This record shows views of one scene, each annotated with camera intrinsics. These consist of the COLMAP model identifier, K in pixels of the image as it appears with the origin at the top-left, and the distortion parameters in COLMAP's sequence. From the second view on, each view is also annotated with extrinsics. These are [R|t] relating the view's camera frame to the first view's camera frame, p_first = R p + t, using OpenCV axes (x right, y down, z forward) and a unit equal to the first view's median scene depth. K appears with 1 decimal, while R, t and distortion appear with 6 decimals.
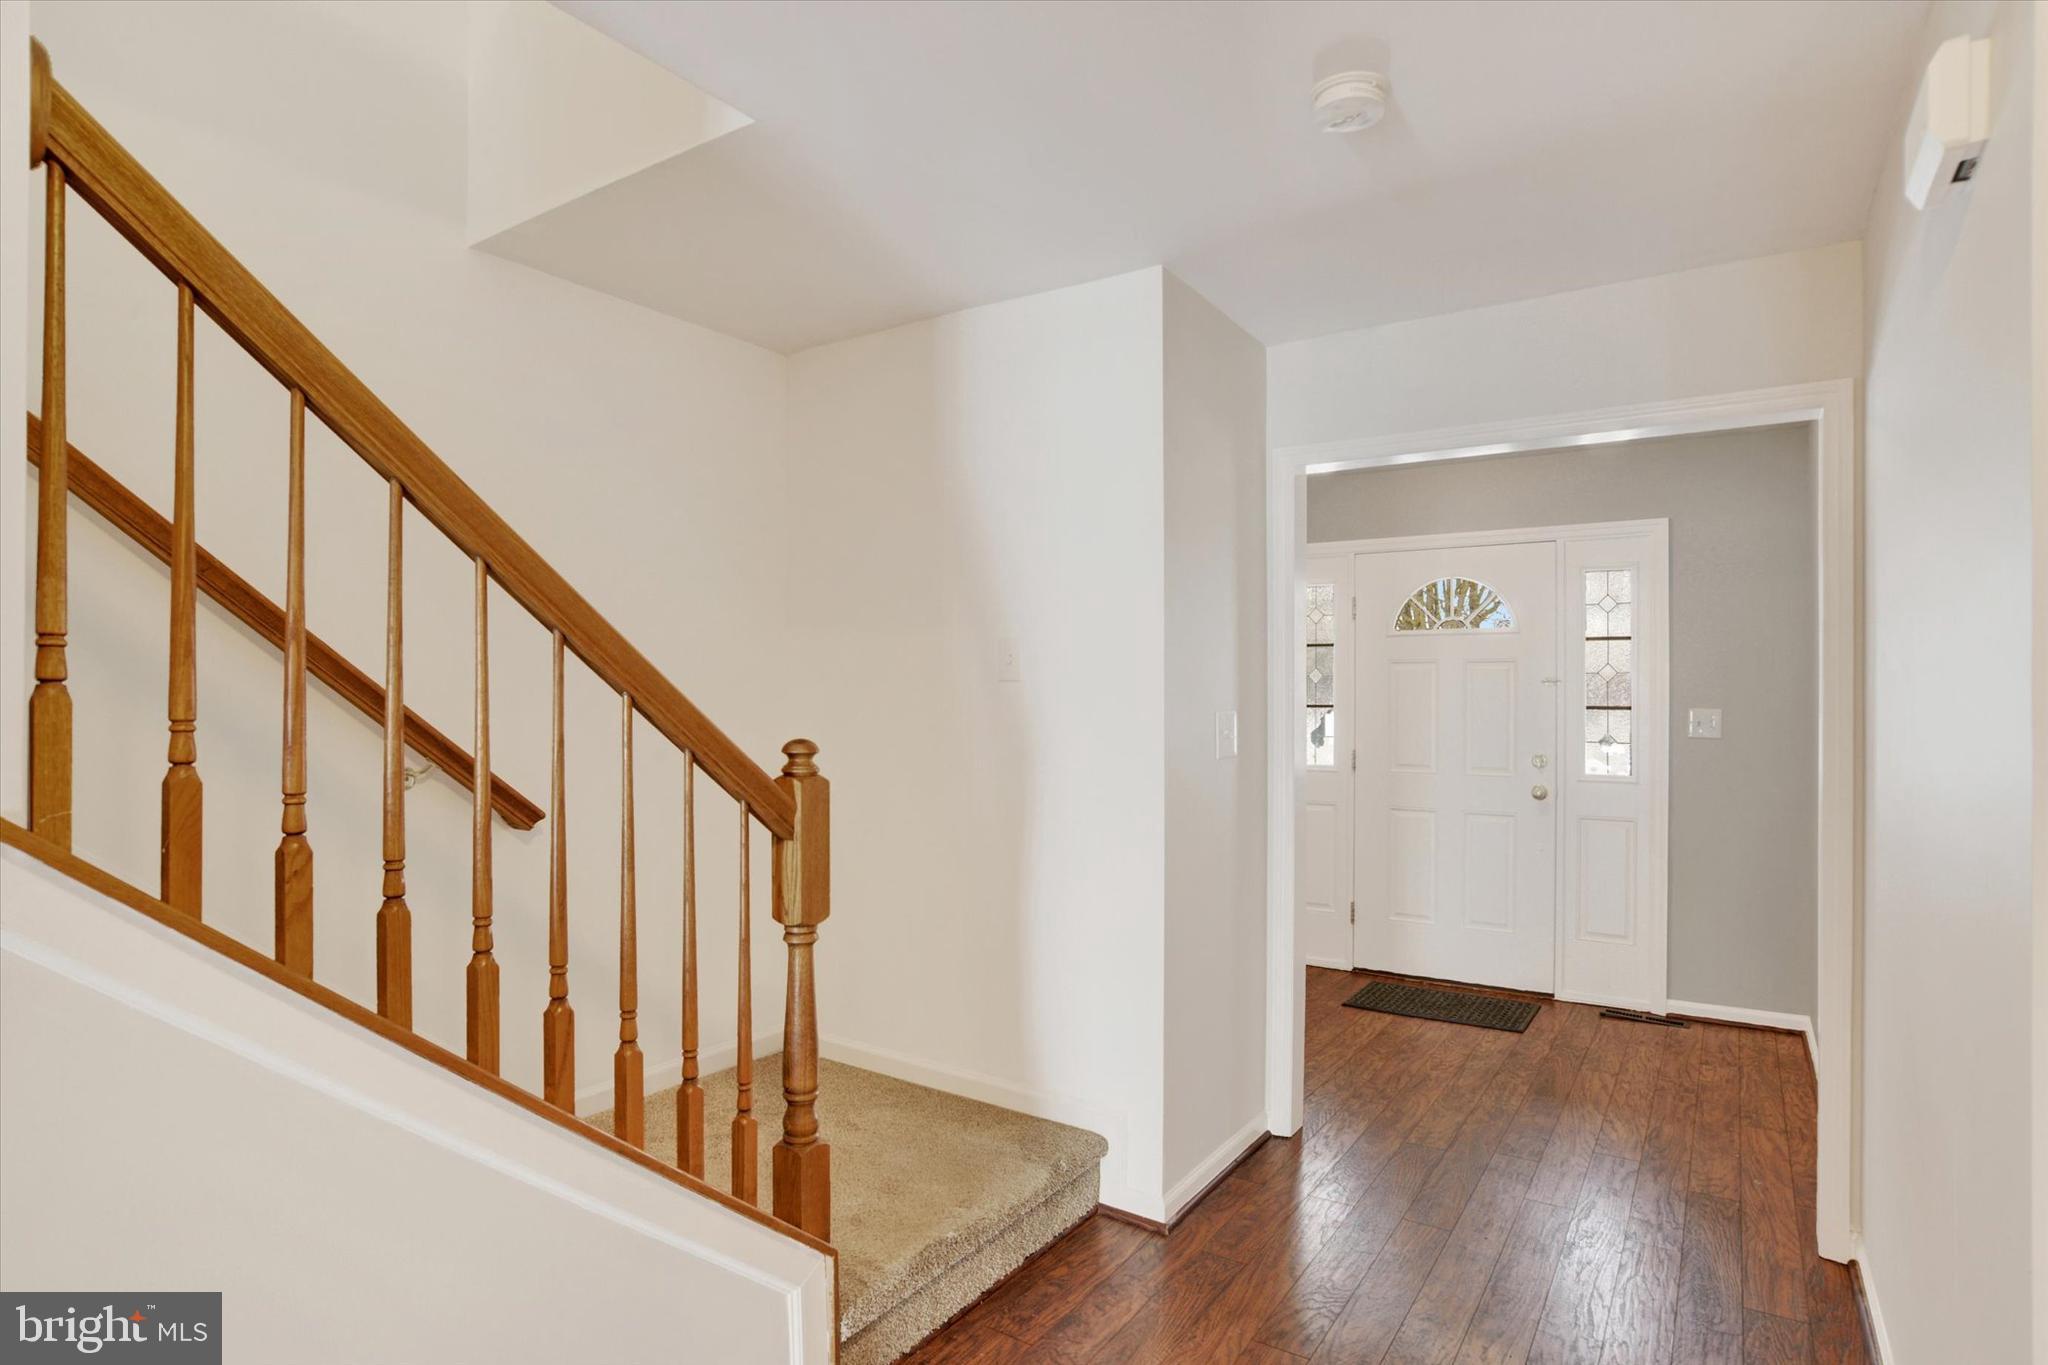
lens RADIAL K [[1083.1, 0, 1020.4], [0, 1083.1, 694.0], [0, 0, 1]] dist [-0.048751, 0.018297]
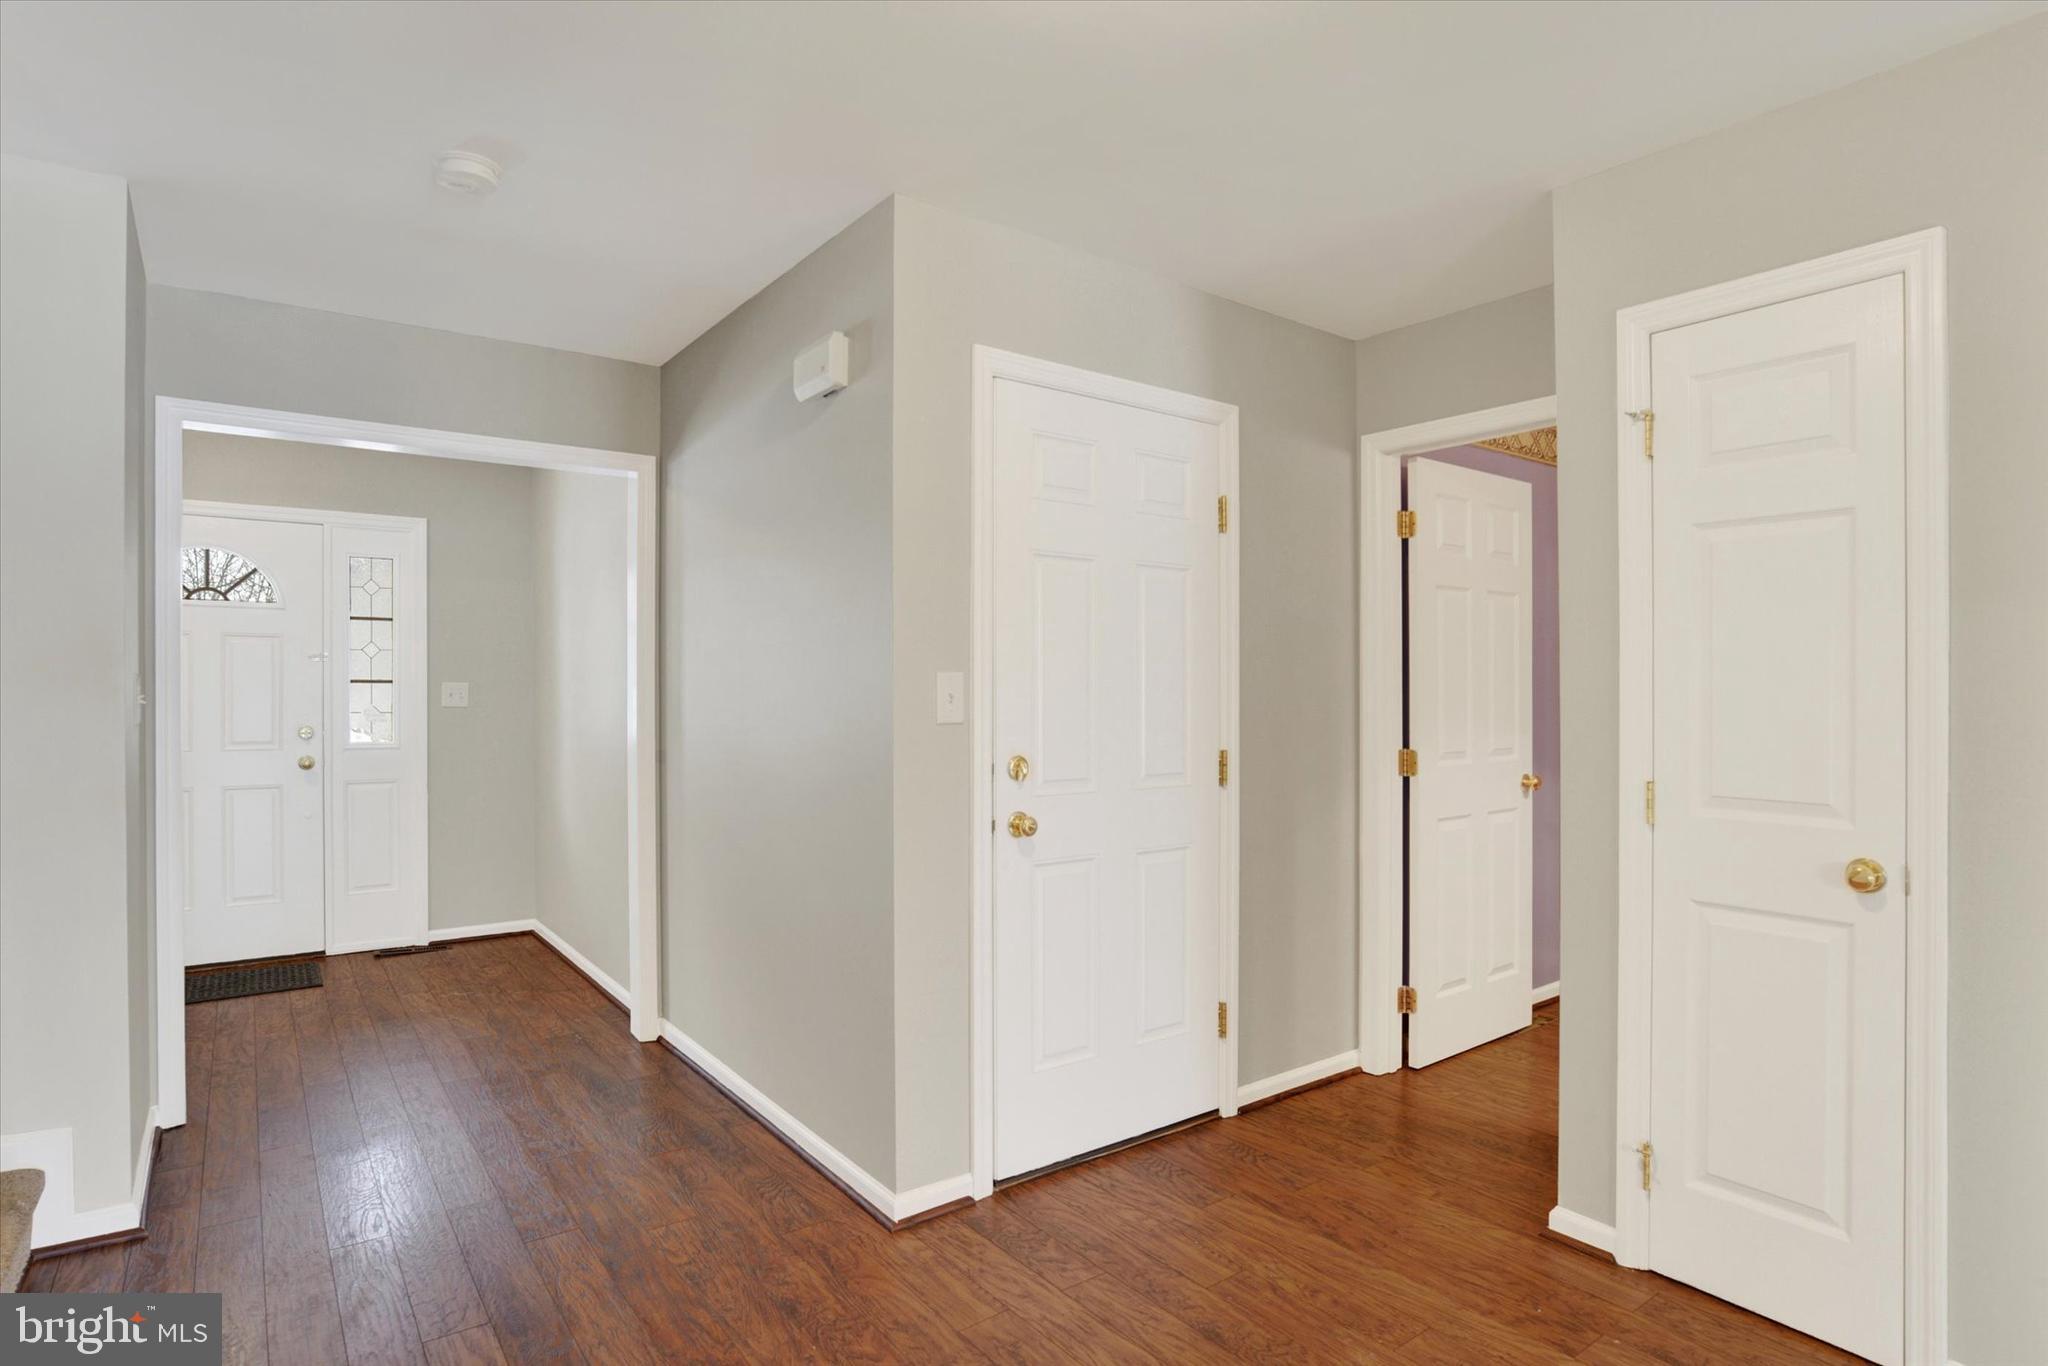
lens RADIAL K [[1083.1, 0, 1020.4], [0, 1083.1, 694.5], [0, 0, 1]] dist [-0.048751, 0.018297]
pose [[0.337809, -0.006099, 0.941195, -0.281306], [-0.002392, 0.999970, 0.007338, 0.017462], [-0.941212, -0.004730, 0.337784, -0.008727]]
